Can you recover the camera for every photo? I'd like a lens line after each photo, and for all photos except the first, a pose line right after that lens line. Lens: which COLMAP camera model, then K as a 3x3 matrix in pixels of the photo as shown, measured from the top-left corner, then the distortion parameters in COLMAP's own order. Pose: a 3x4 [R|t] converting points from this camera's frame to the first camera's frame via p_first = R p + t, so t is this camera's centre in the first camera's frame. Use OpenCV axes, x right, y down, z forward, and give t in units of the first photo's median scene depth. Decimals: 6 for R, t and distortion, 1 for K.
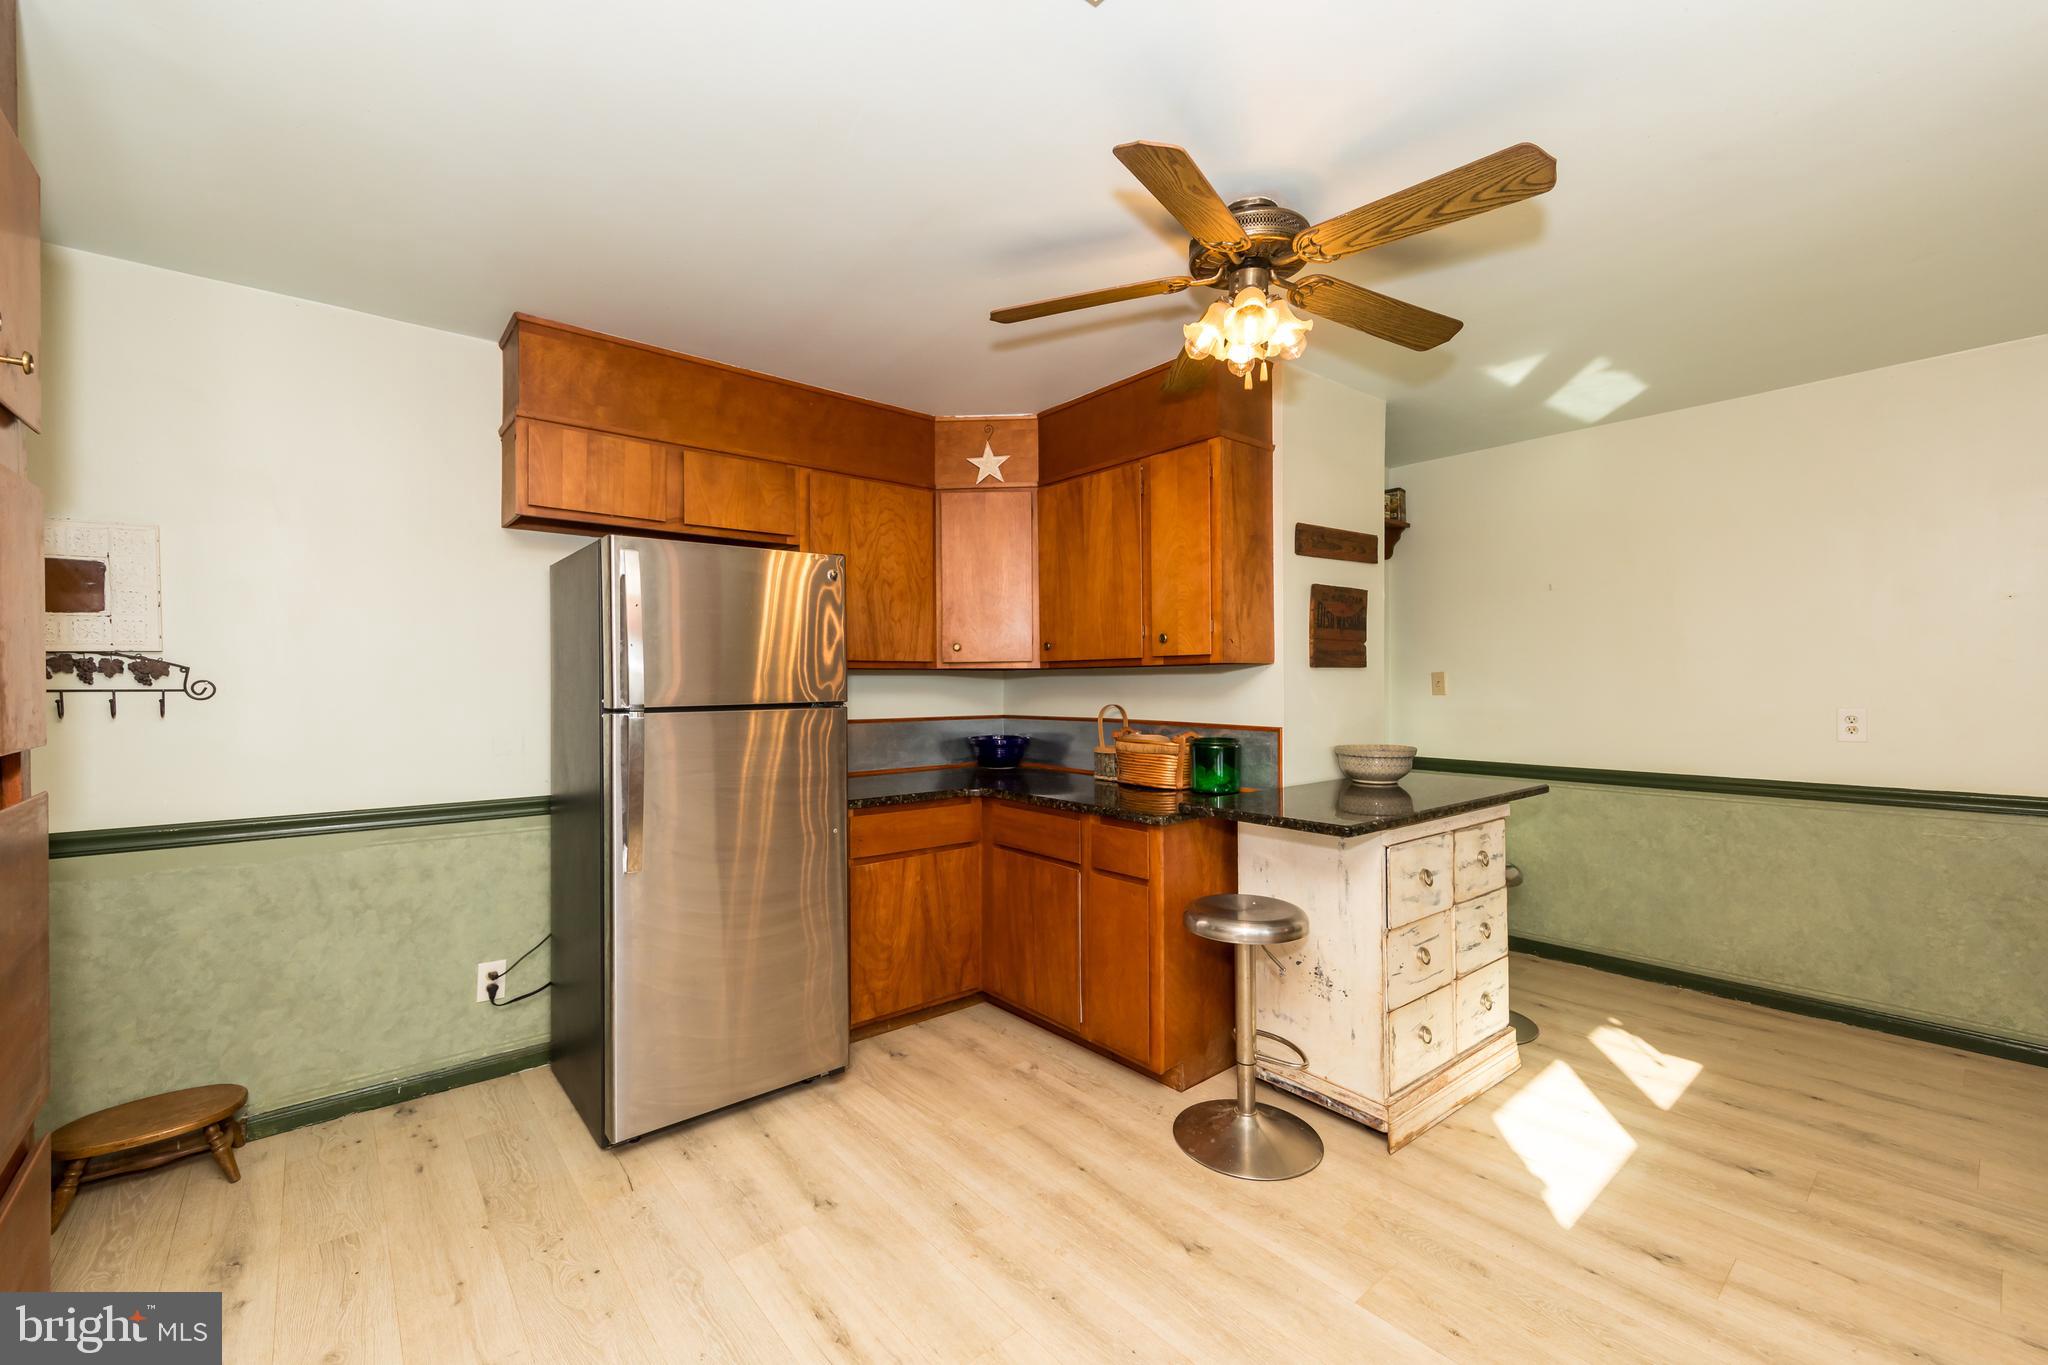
lens RADIAL K [[845.4, 0, 1007.6], [0, 845.4, 675.9], [0, 0, 1]] dist [0.002939, 0.000179]
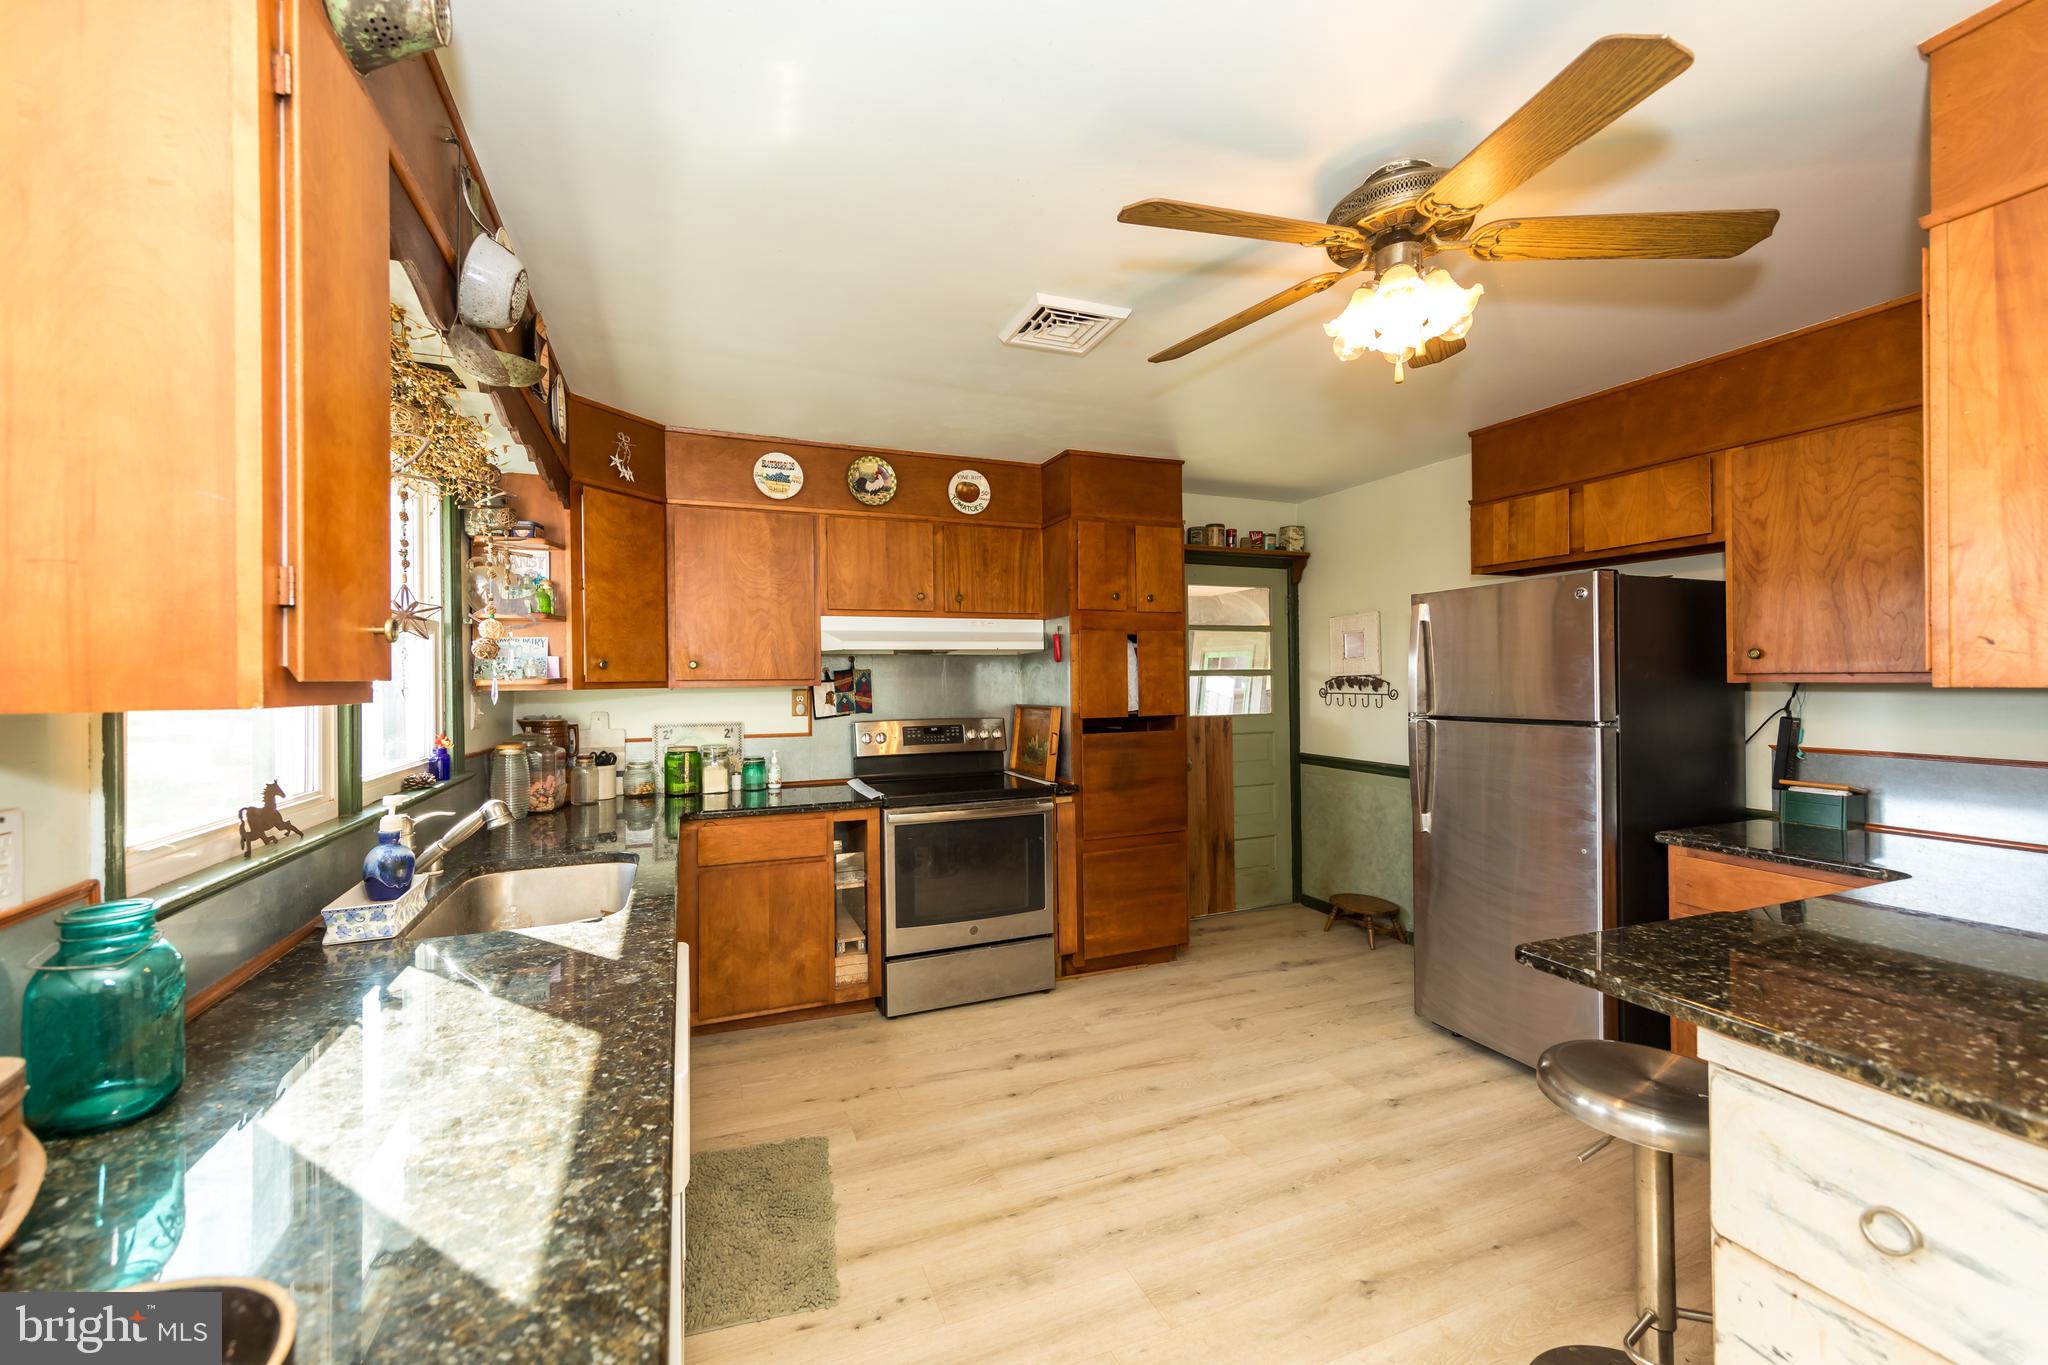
lens RADIAL K [[800.0, 0, 1009.9], [0, 800.0, 679.4], [0, 0, 1]] dist [0.008330, -0.000190]
pose [[-0.302602, 0.006933, -0.953092, 1.039358], [0.013520, 0.999904, 0.002981, -0.034566], [0.953021, -0.011984, -0.302667, 0.752475]]
